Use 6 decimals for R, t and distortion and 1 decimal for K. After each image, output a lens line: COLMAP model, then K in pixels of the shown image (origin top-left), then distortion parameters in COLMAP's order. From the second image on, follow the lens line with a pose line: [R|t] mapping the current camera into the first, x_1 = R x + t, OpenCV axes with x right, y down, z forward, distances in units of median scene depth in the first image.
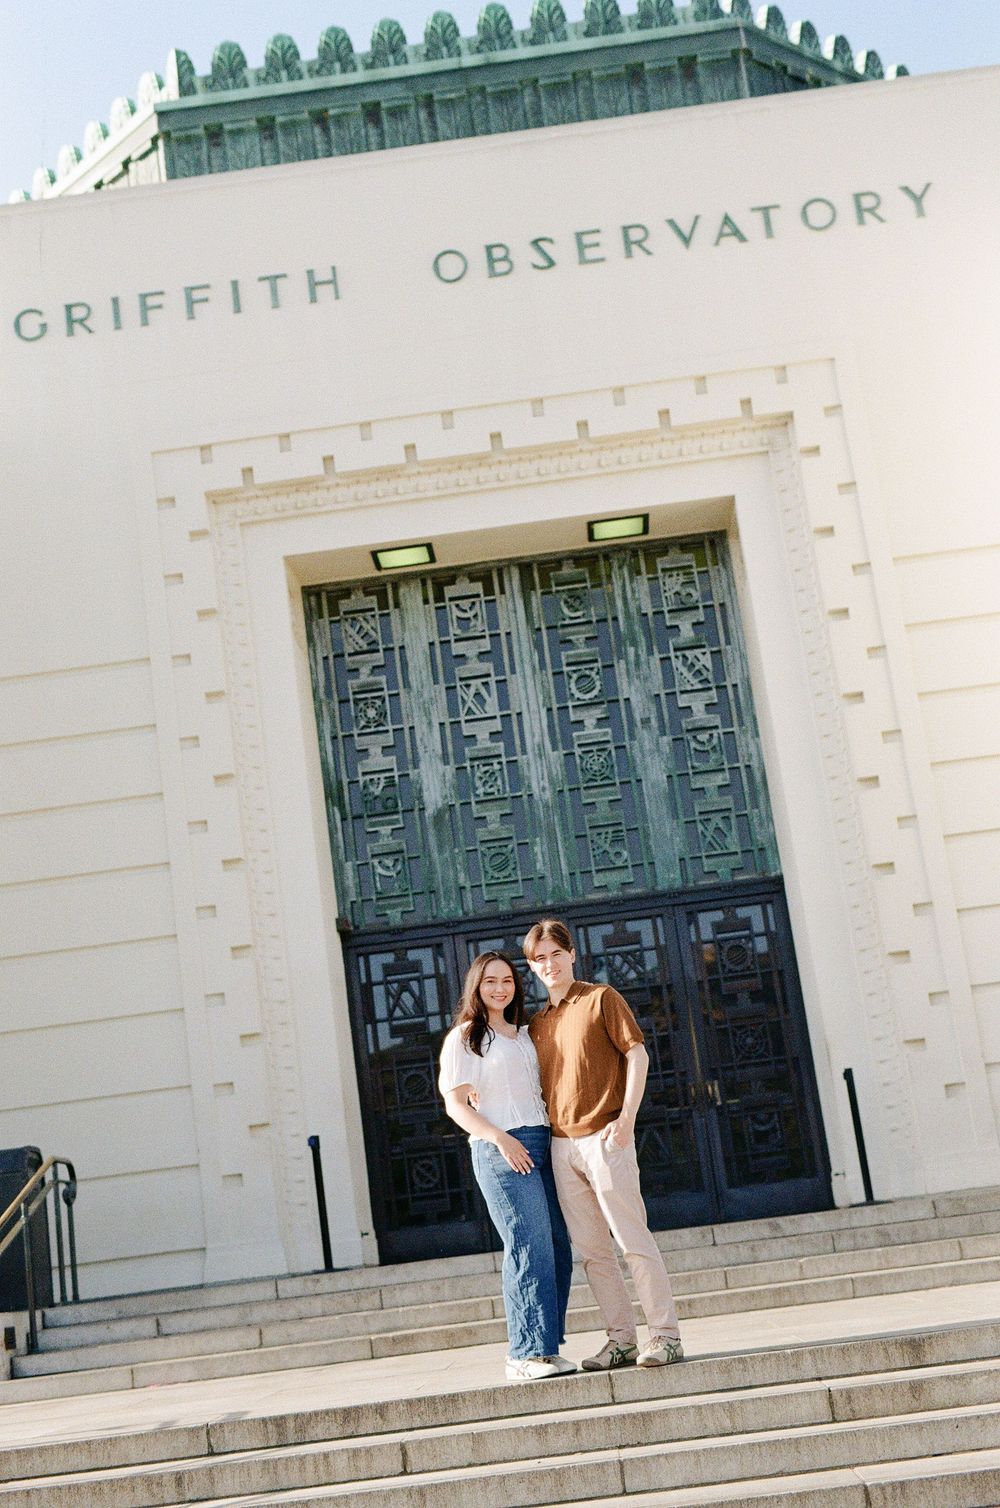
lens RADIAL K [[2066.4, 0, 499.5], [0, 2066.4, 703.8], [0, 0, 1]] dist [0.001367, 0.027071]
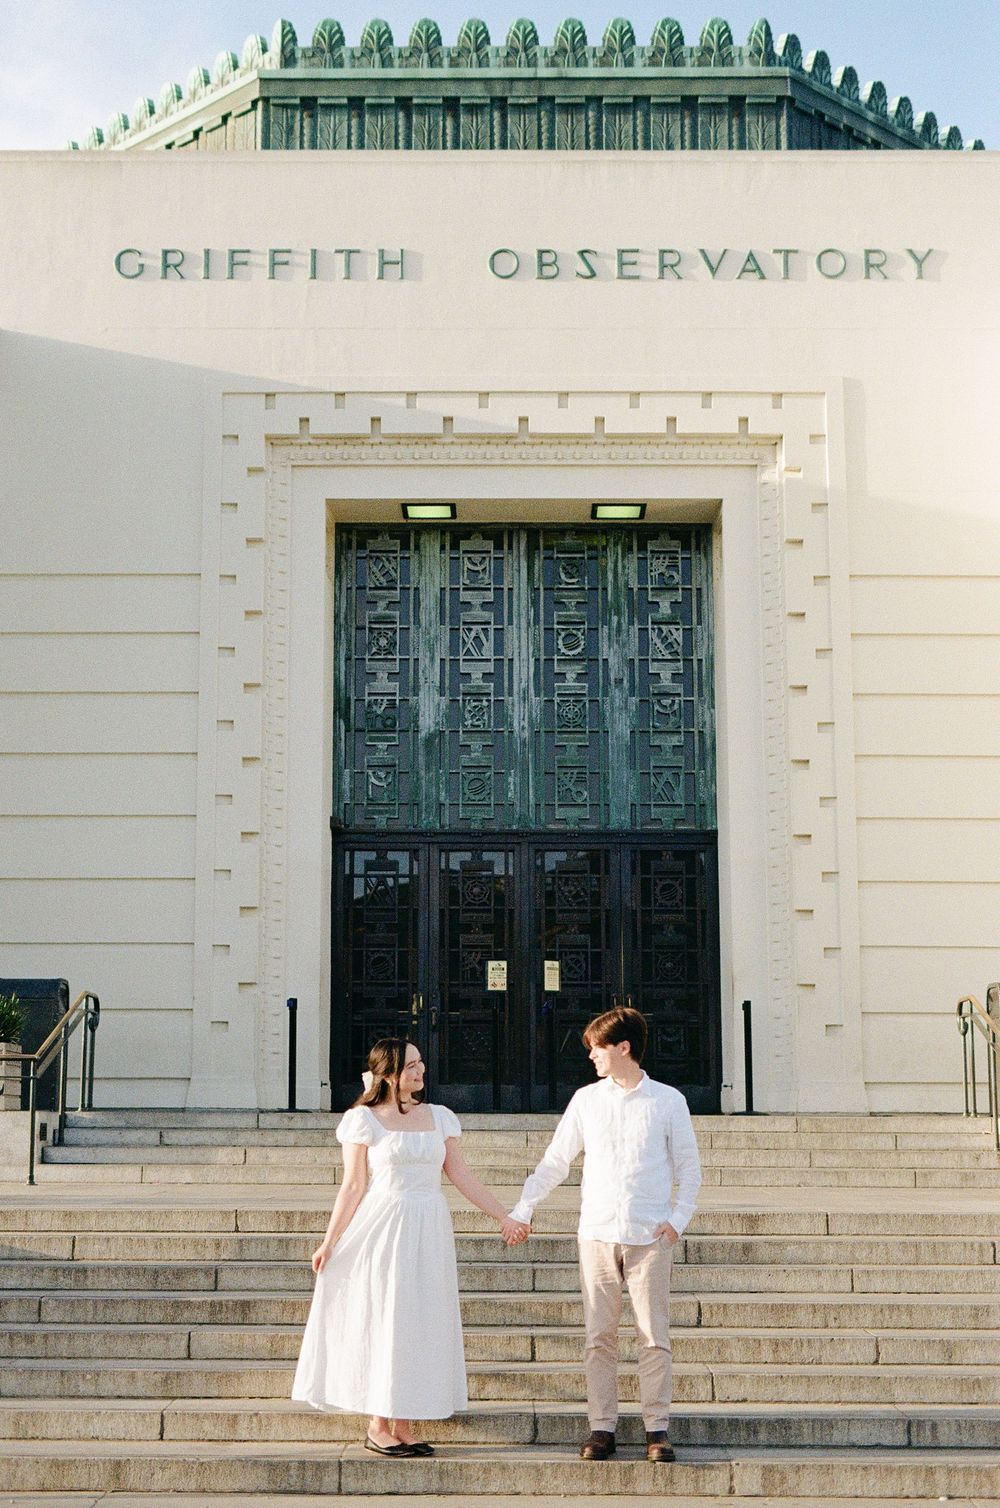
lens RADIAL K [[2113.7, 0, 500.0], [0, 2113.7, 754.0], [0, 0, 1]] dist [-0.023567, 0.008673]
pose [[0.990861, 0.132168, 0.026935, -0.021103], [-0.134037, 0.987153, 0.086970, -0.045146], [-0.015094, -0.089785, 0.995847, -0.173761]]
